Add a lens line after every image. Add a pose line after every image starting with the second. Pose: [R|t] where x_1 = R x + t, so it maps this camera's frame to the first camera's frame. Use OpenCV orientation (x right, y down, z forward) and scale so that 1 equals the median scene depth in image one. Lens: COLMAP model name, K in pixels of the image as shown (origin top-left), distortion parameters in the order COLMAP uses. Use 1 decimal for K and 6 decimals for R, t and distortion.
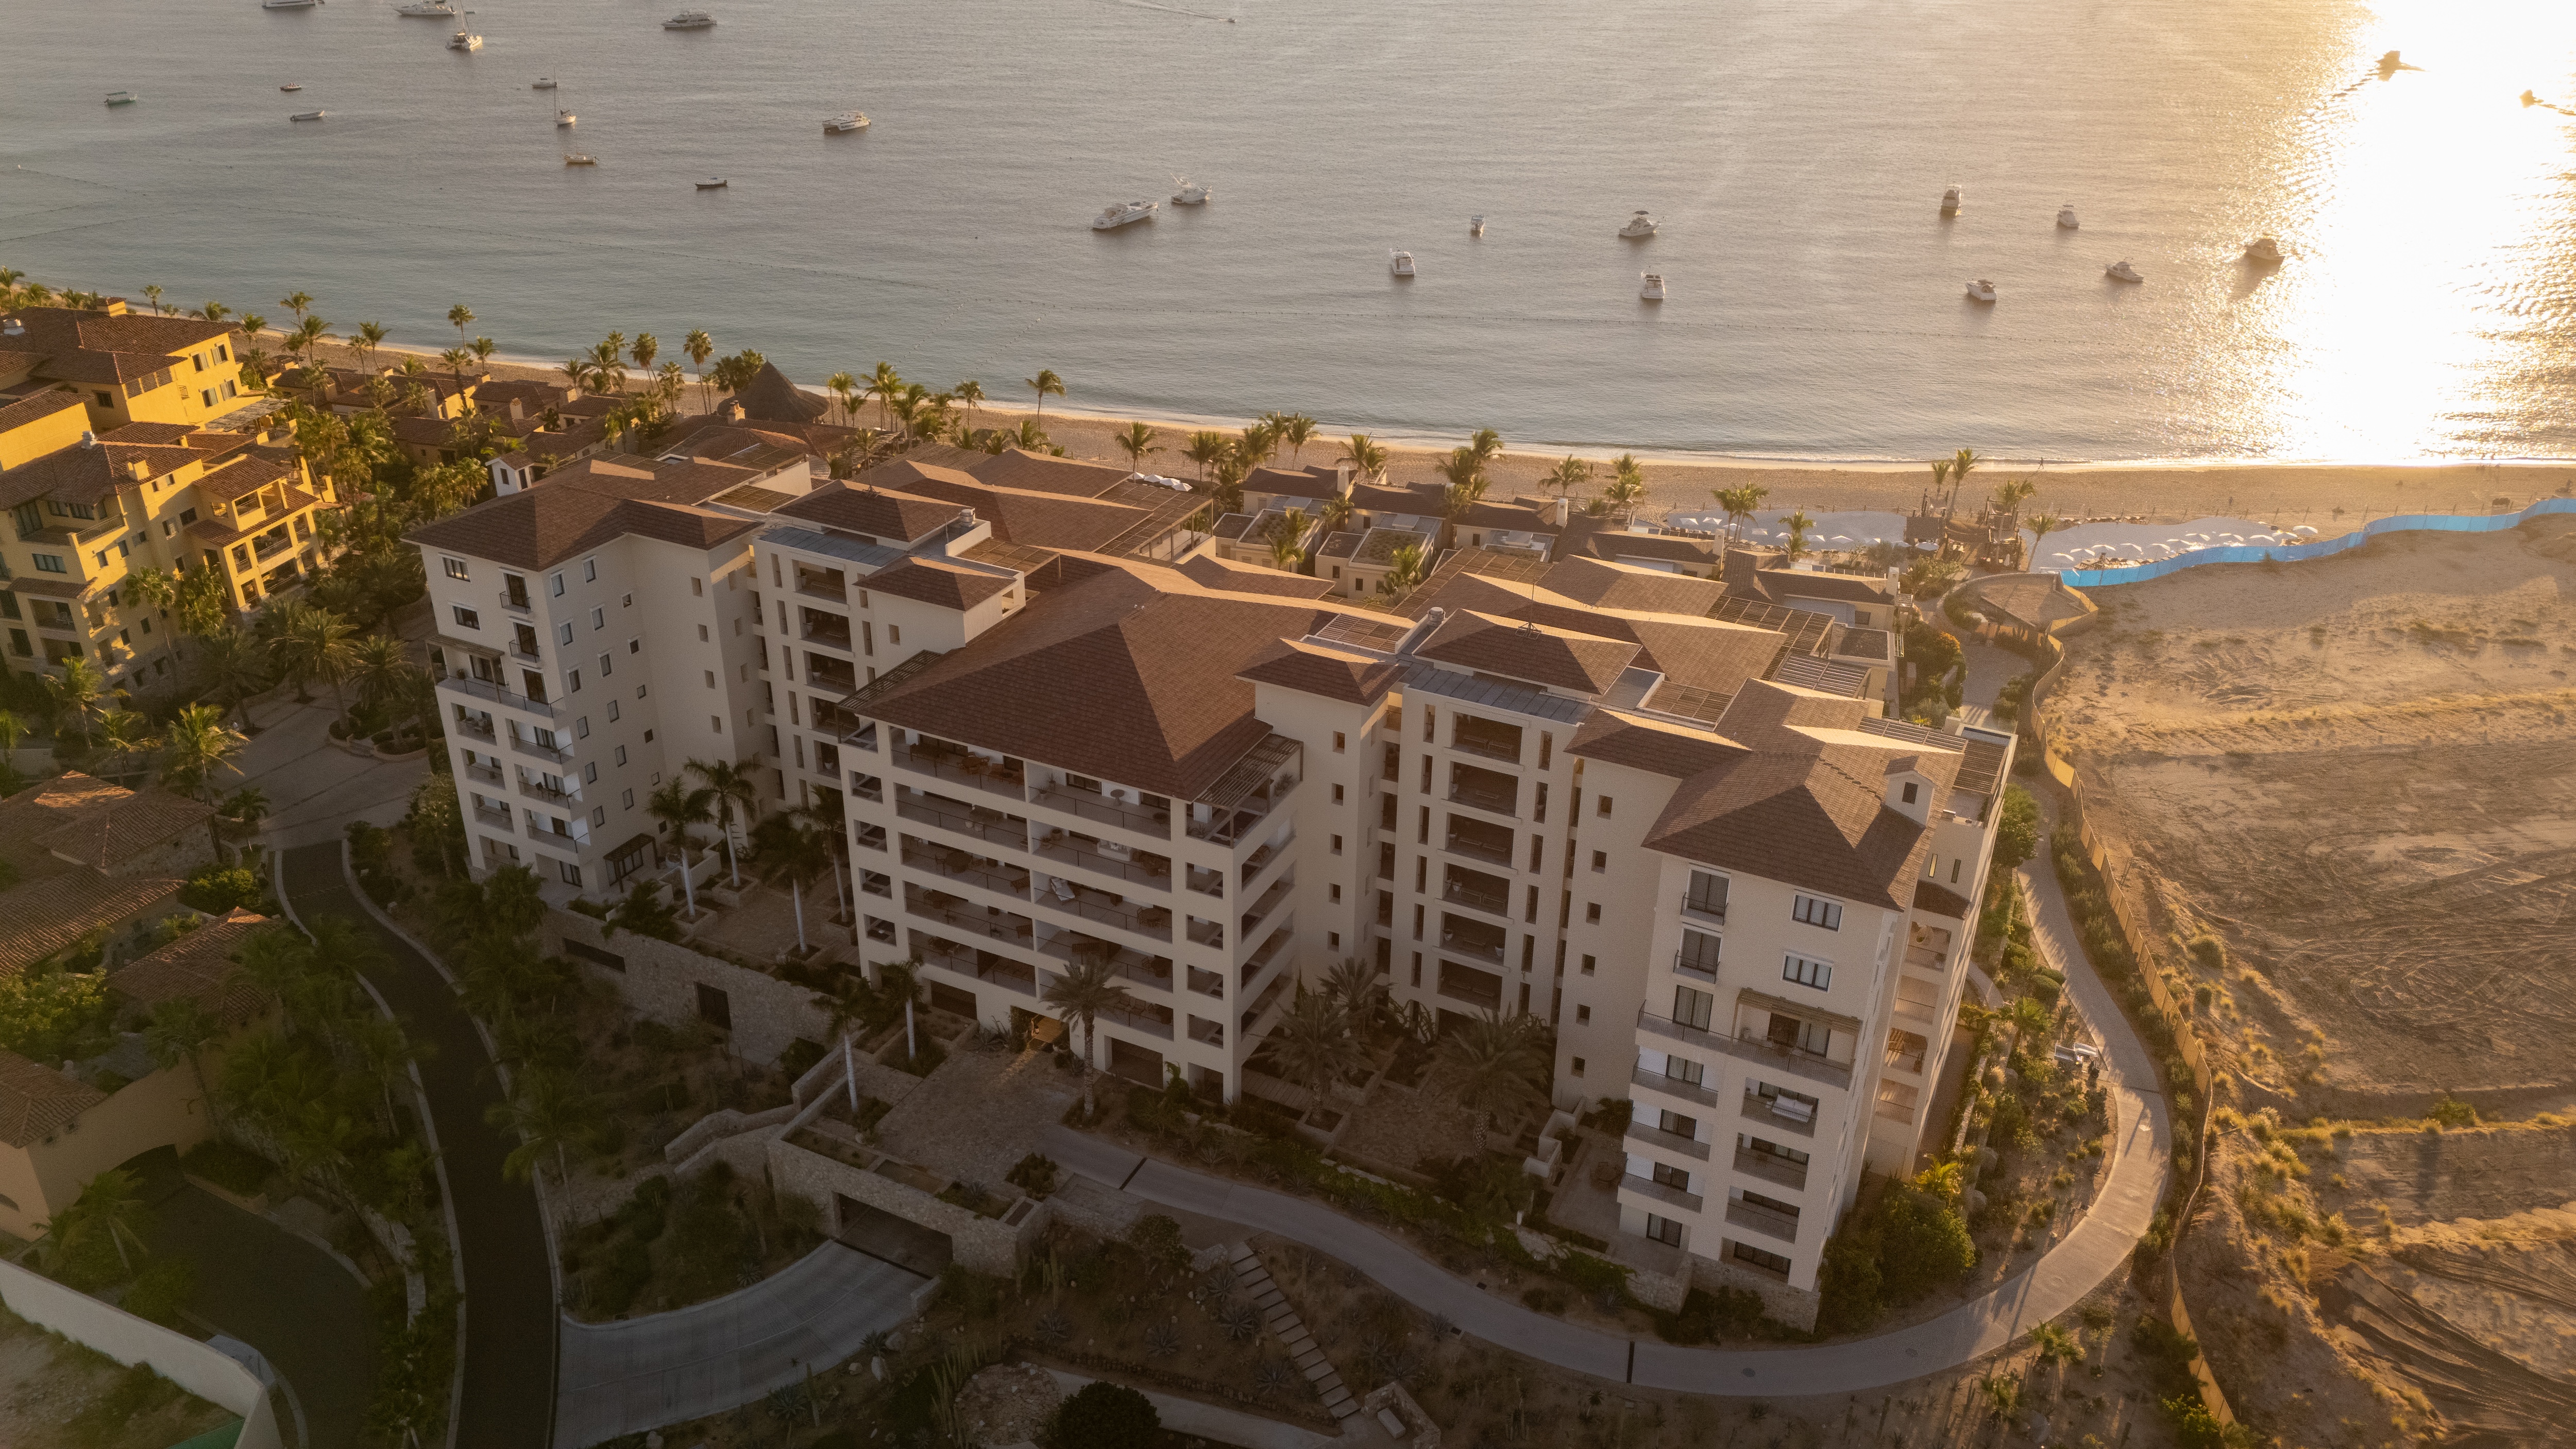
lens RADIAL K [[1870.3, 0, 1280.9], [0, 1870.3, 725.9], [0, 0, 1]] dist [0.024512, -0.006550]
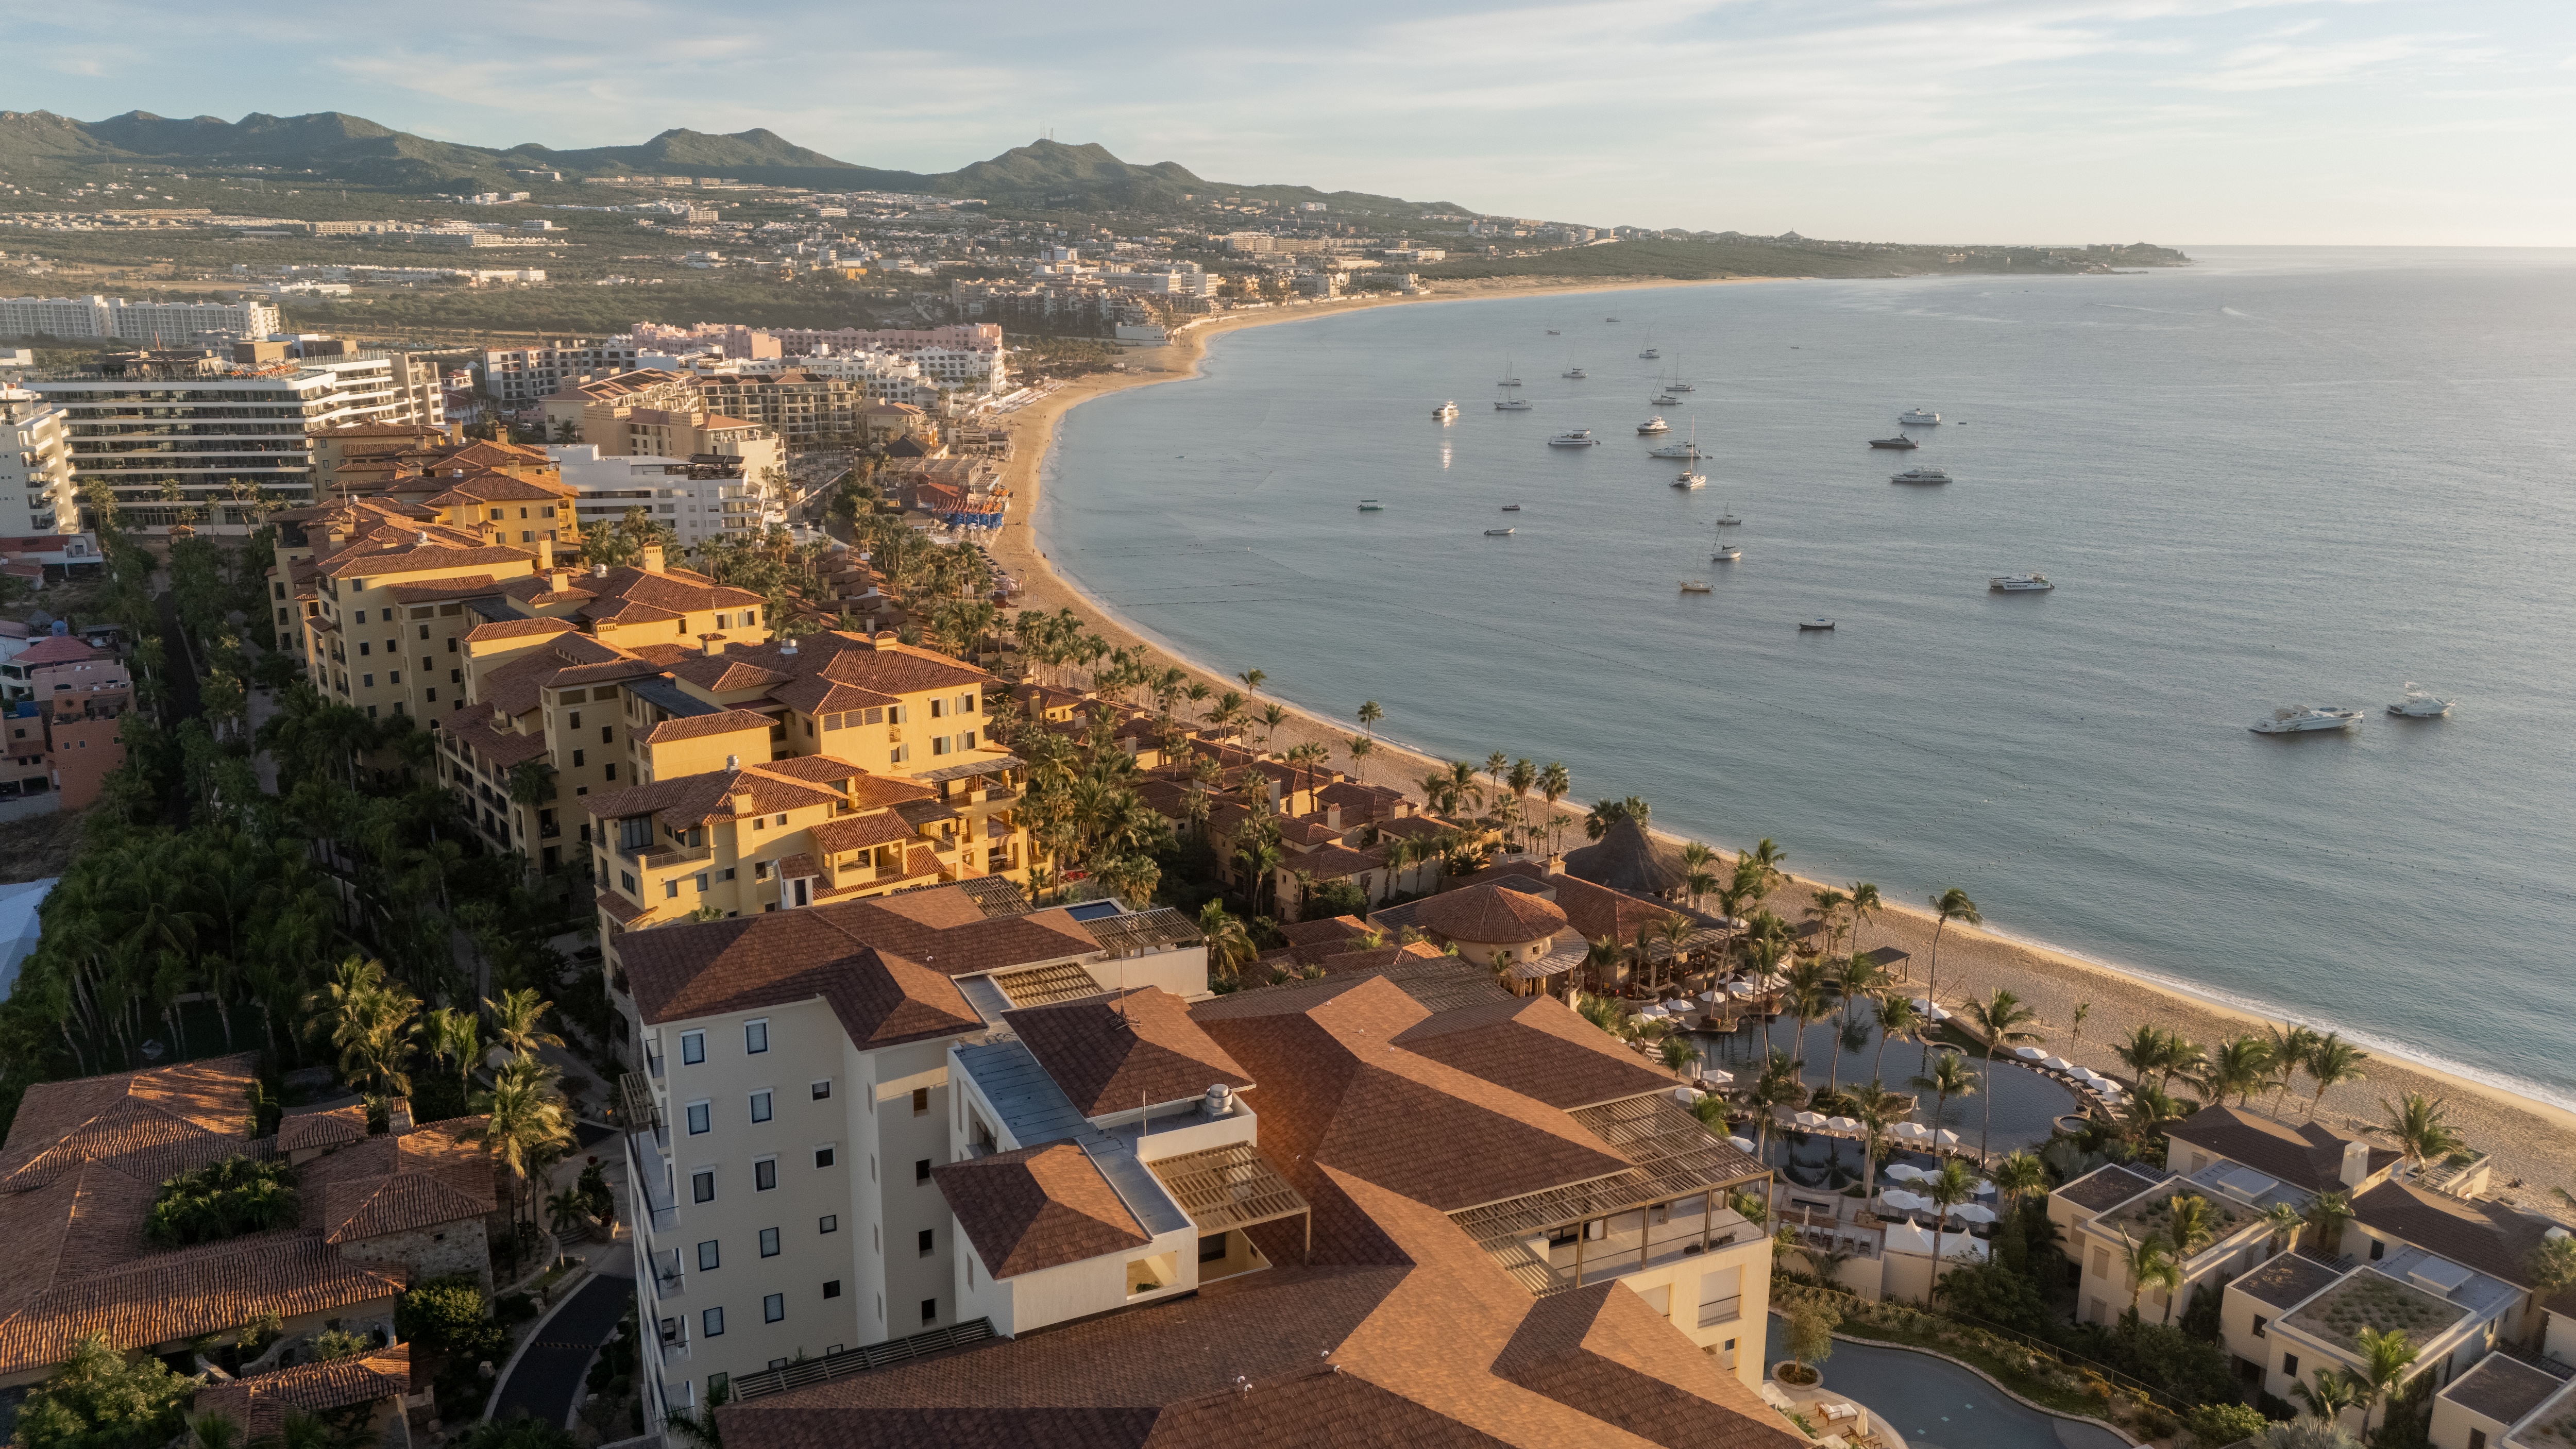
lens RADIAL K [[1870.6, 0, 1295.4], [0, 1870.6, 708.2], [0, 0, 1]] dist [0.024512, -0.006550]
pose [[0.785460, 0.135960, -0.603794, 0.127425], [-0.278531, 0.948850, -0.148675, -0.099582], [0.552696, 0.284954, 0.783153, 0.351351]]
